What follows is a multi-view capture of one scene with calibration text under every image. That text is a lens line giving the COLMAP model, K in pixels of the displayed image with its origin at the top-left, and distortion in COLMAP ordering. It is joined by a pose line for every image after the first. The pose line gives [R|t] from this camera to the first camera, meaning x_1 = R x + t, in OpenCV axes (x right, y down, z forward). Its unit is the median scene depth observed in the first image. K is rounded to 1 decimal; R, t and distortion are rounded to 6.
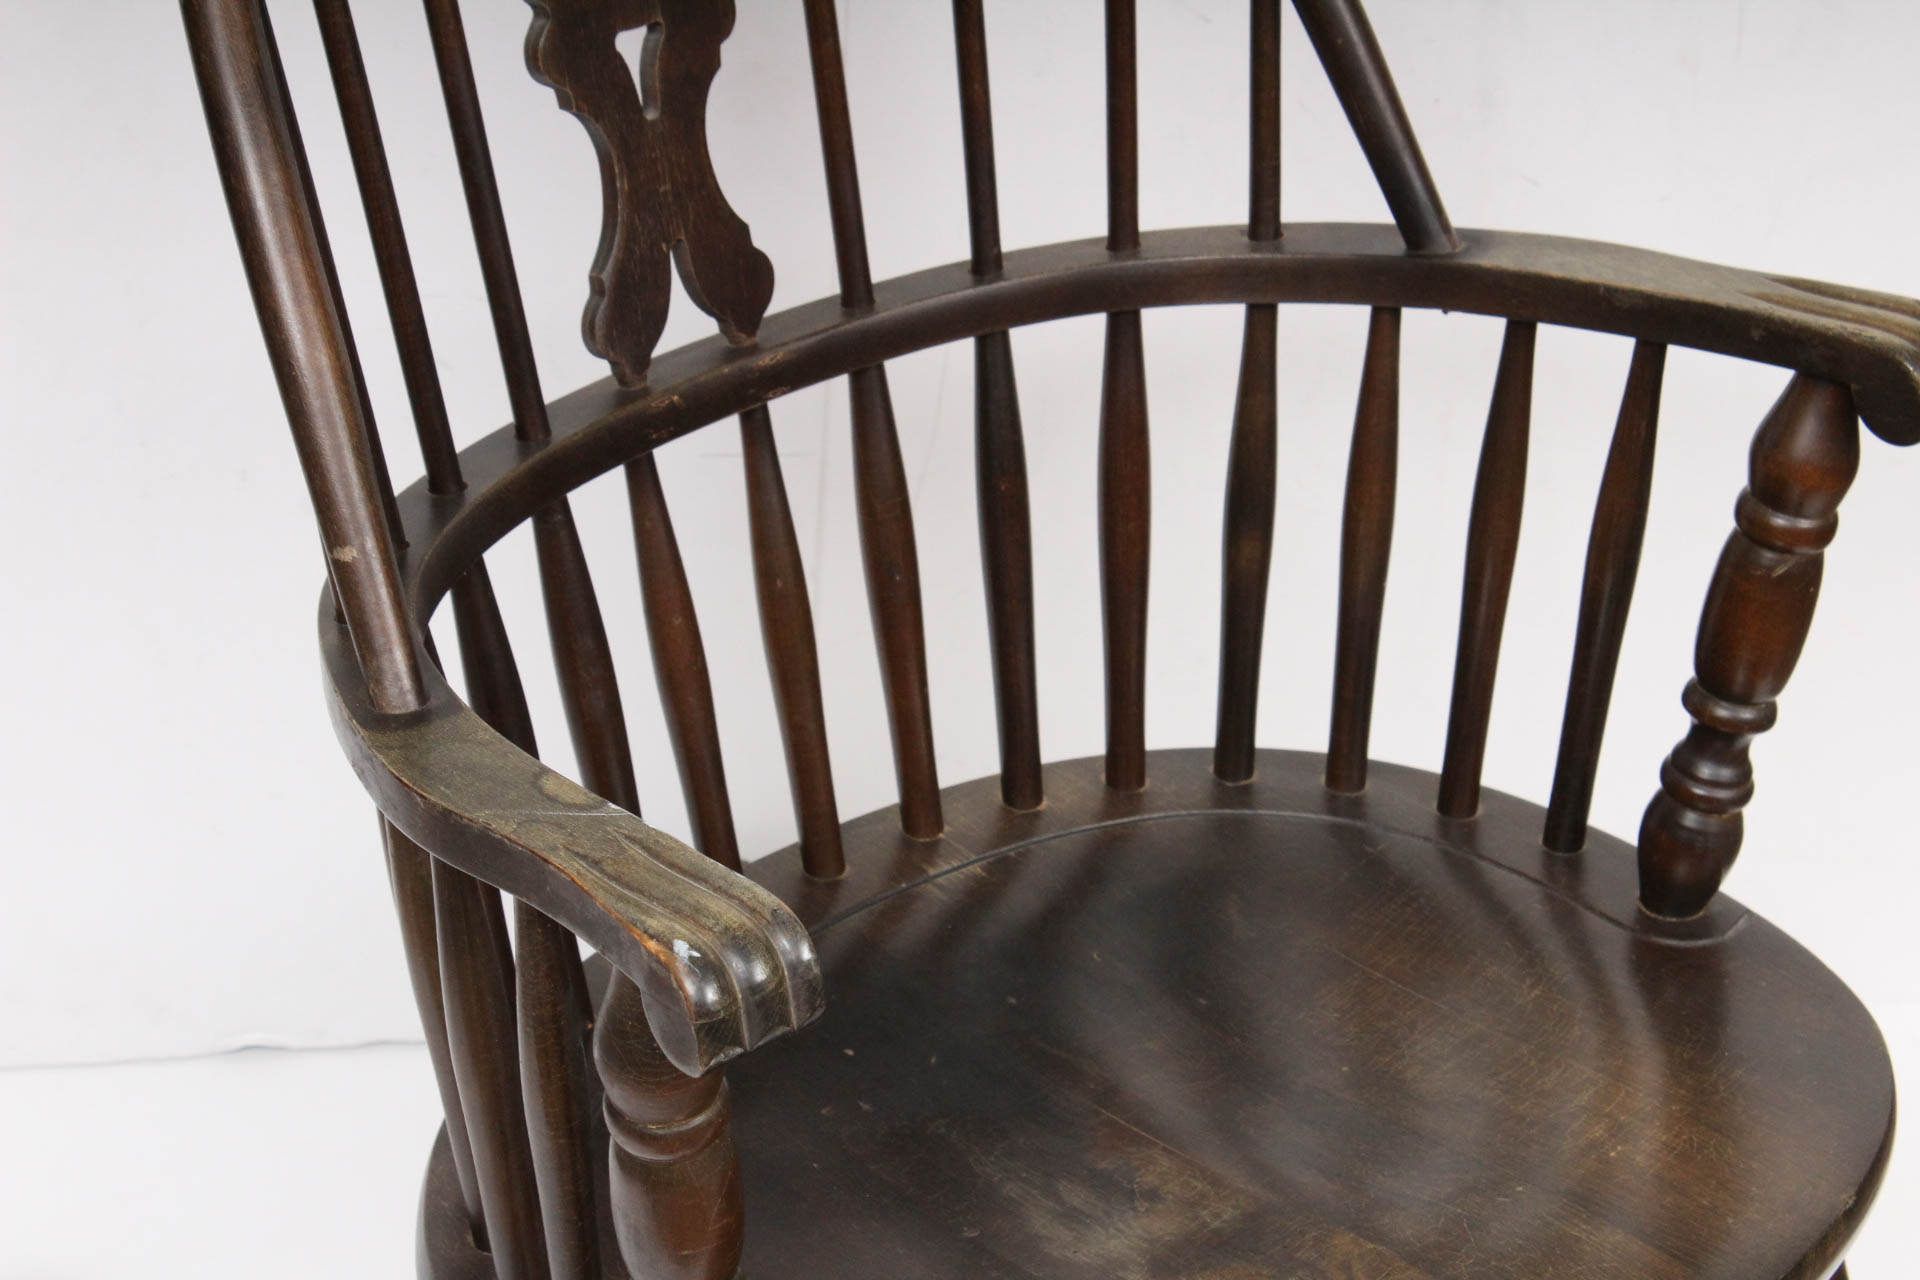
lens RADIAL K [[4483.7, 0, 953.5], [0, 4483.7, 606.1], [0, 0, 1]] dist [0.083469, -0.058195]
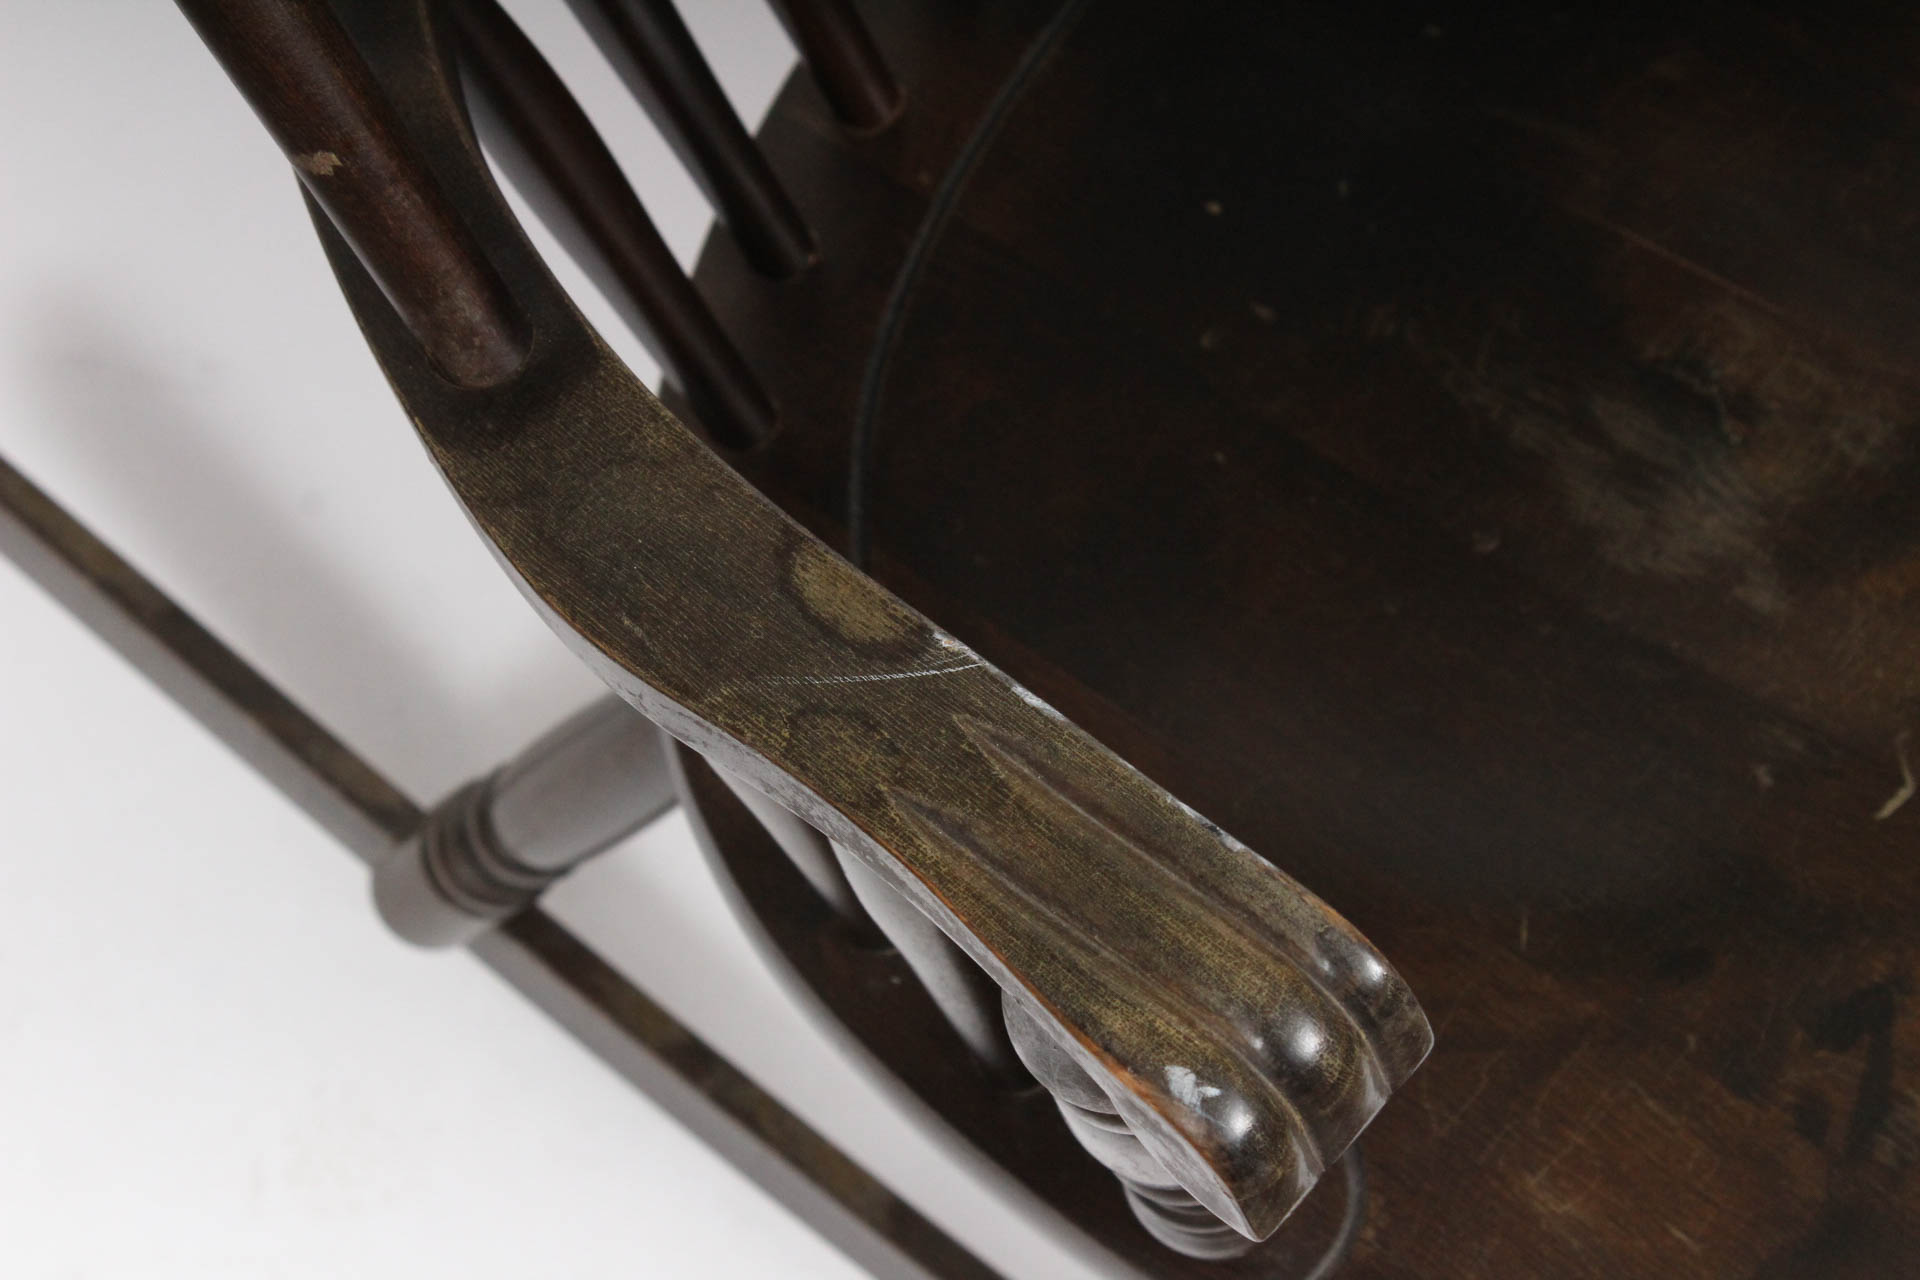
lens RADIAL K [[4483.7, 0, 953.5], [0, 4483.7, 606.1], [0, 0, 1]] dist [0.083469, -0.058195]
pose [[0.977062, -0.204341, -0.059961, -0.032922], [0.203870, 0.816154, 0.540675, -0.210363], [-0.061545, -0.540497, 0.839092, 0.435346]]
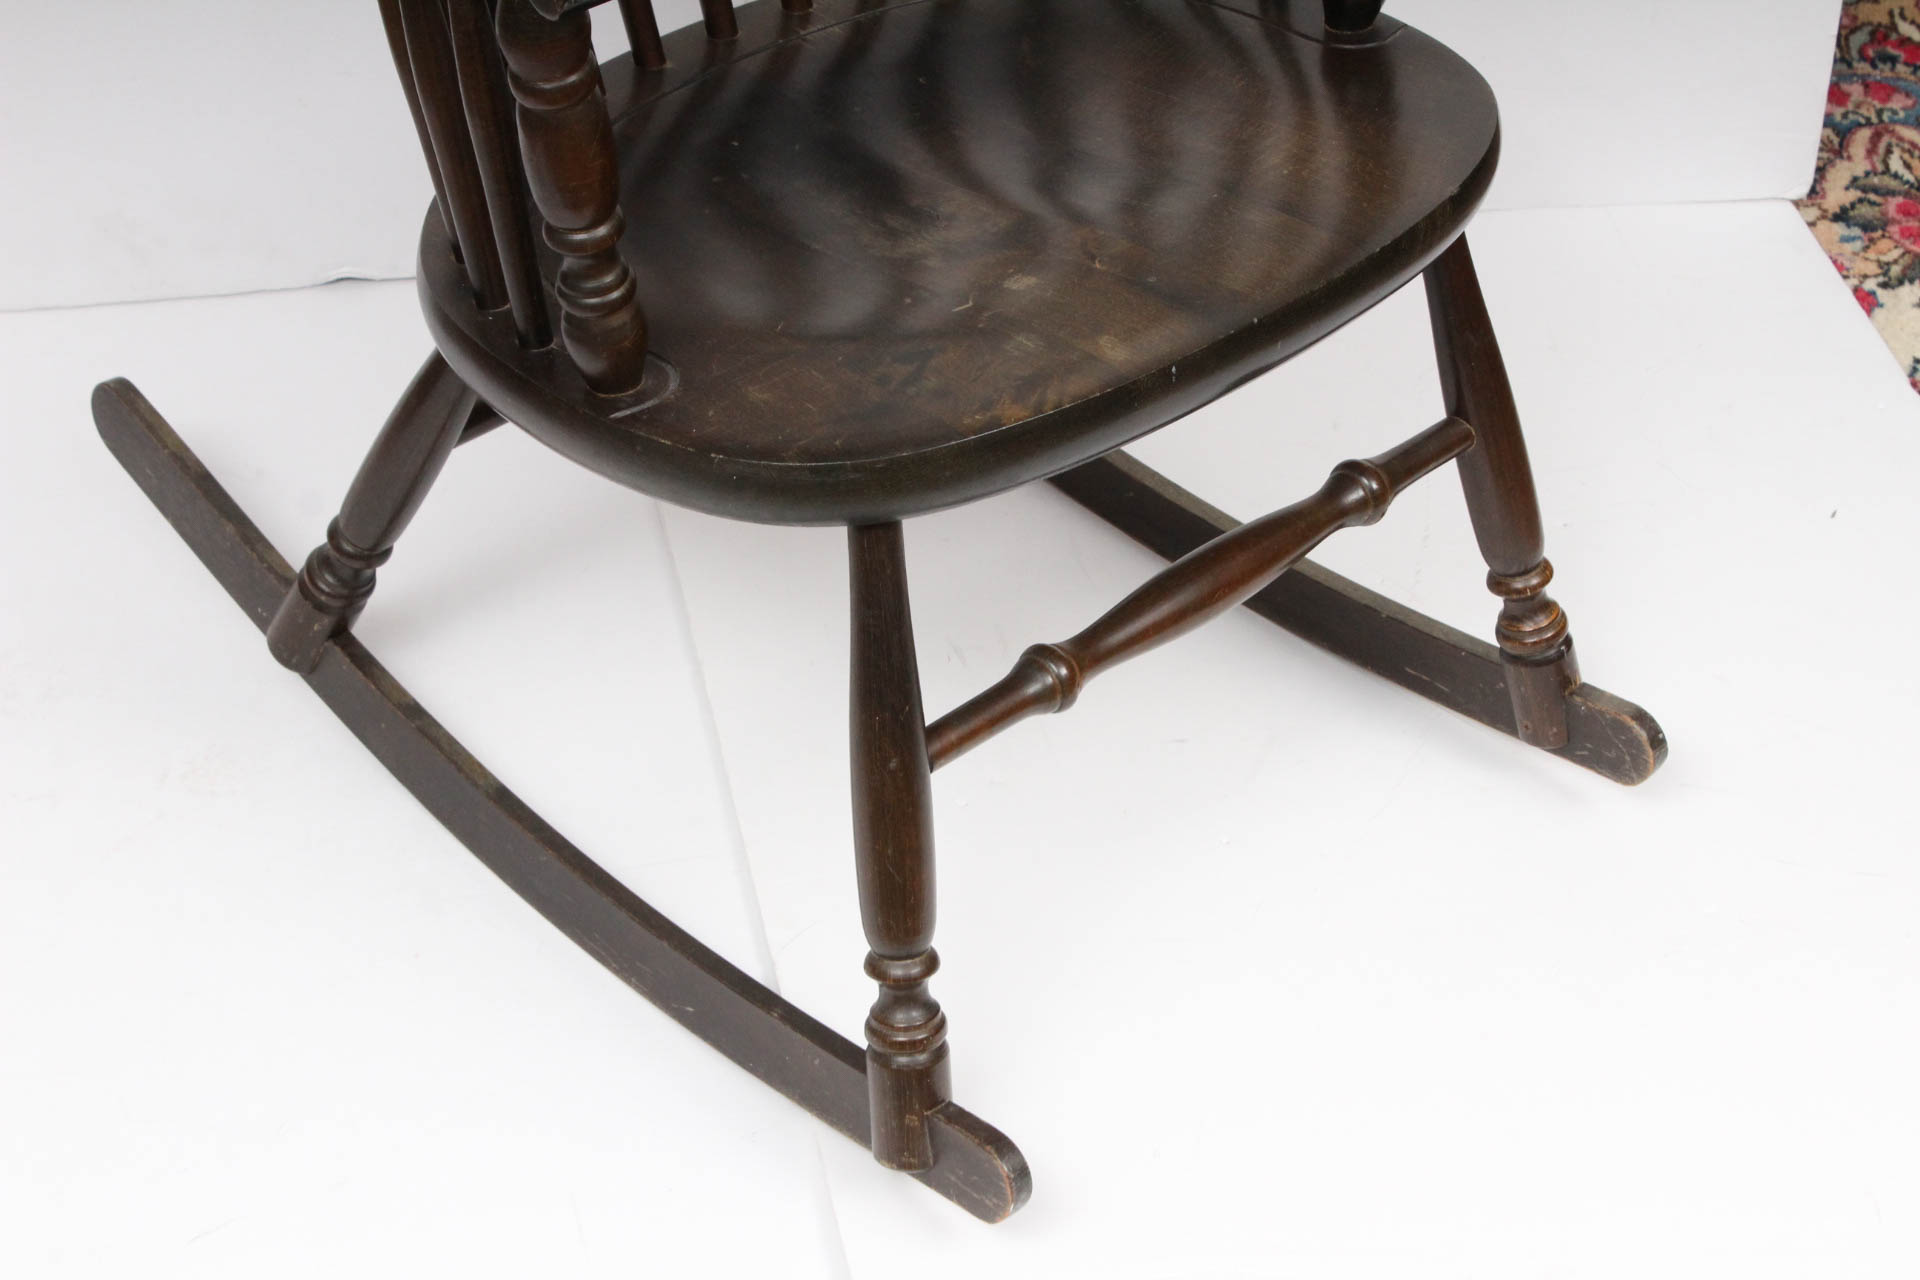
lens RADIAL K [[3897.6, 0, 960.0], [0, 3897.6, 640.0], [0, 0, 1]] dist [0.014183, 0.038139]
pose [[0.998229, -0.045044, -0.038851, 0.084801], [0.047992, 0.995750, 0.078611, 0.160922], [0.035145, -0.080336, 0.996148, -0.191805]]
